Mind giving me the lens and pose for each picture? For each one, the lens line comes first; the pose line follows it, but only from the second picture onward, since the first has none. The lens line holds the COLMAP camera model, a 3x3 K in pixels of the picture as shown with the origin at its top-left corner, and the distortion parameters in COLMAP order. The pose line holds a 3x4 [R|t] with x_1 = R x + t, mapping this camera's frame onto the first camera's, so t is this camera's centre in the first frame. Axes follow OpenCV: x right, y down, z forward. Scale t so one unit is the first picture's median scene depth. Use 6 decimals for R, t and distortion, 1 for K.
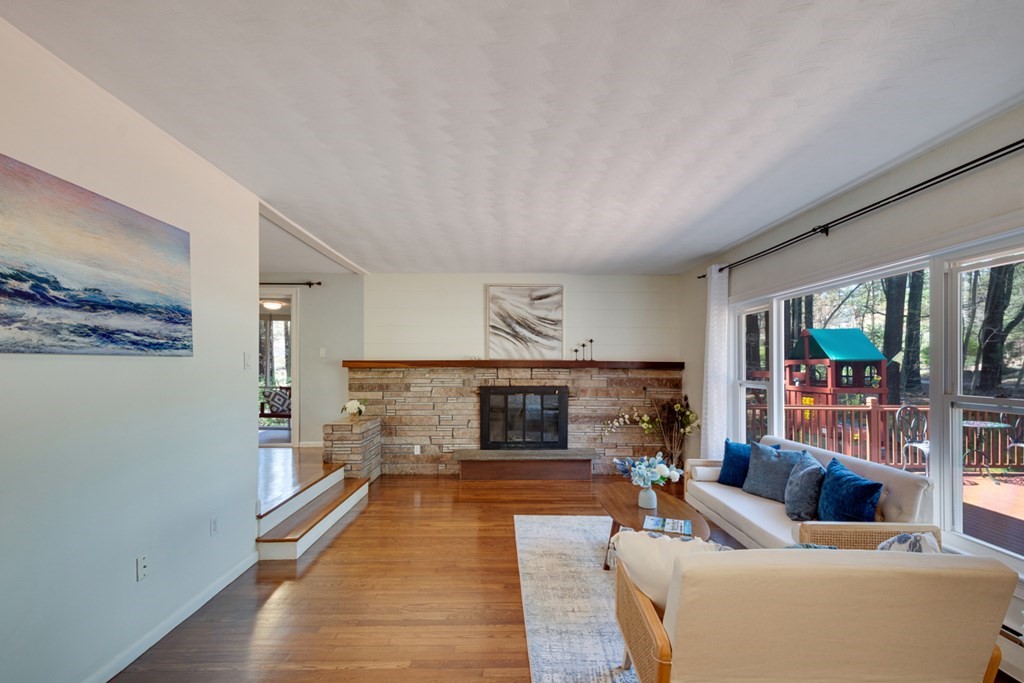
lens RADIAL K [[446.8, 0, 512.1], [0, 446.8, 355.5], [0, 0, 1]] dist [0.013375, -0.000406]
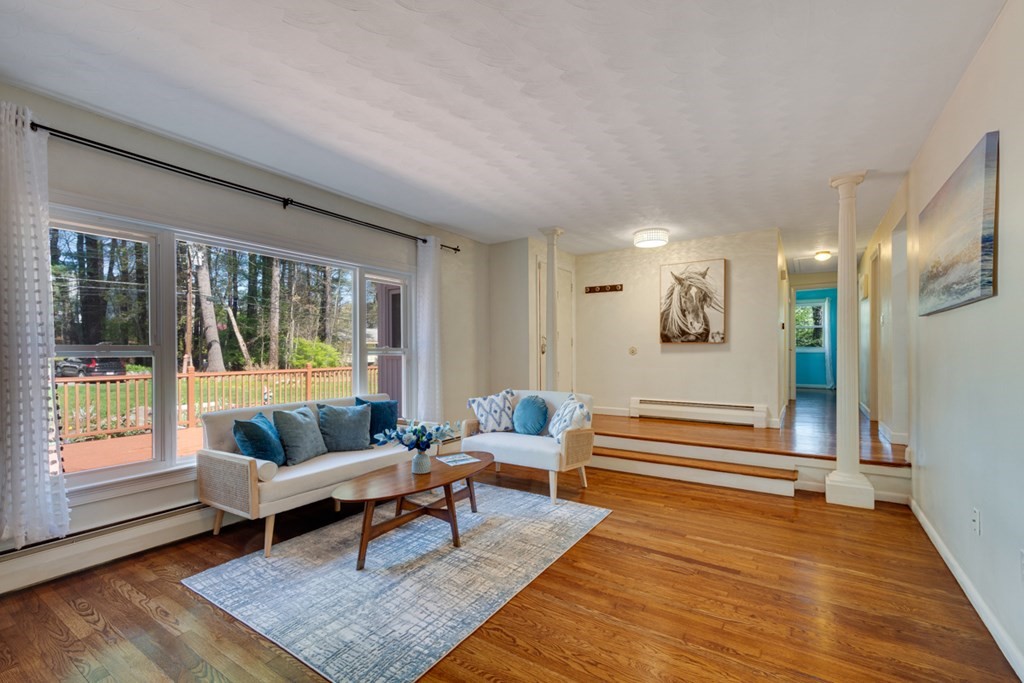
lens RADIAL K [[446.8, 0, 512.1], [0, 446.8, 355.5], [0, 0, 1]] dist [0.013375, -0.000406]
pose [[-0.824923, -0.006591, 0.565206, -0.519593], [-0.009676, 0.999950, -0.002461, 0.121335], [-0.565162, -0.007499, -0.824946, 2.246226]]
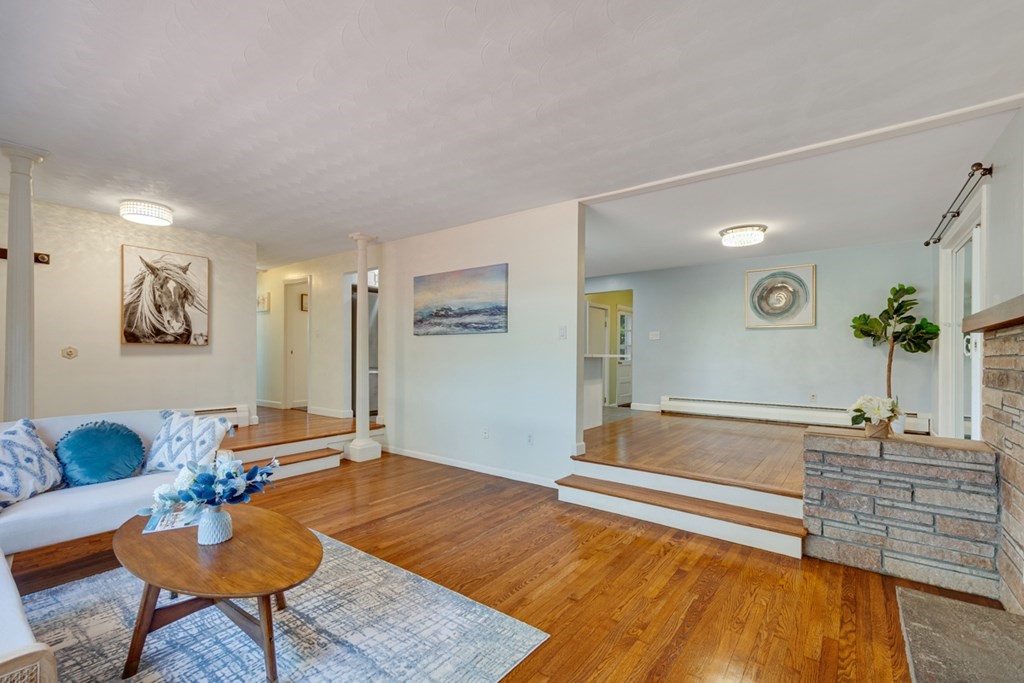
lens RADIAL K [[446.8, 0, 512.1], [0, 446.8, 355.5], [0, 0, 1]] dist [0.013375, -0.000406]
pose [[-0.616254, -0.007163, -0.787515, 0.723649], [0.005562, 0.999894, -0.013447, 0.128332], [0.787528, -0.012666, -0.616149, 2.281627]]
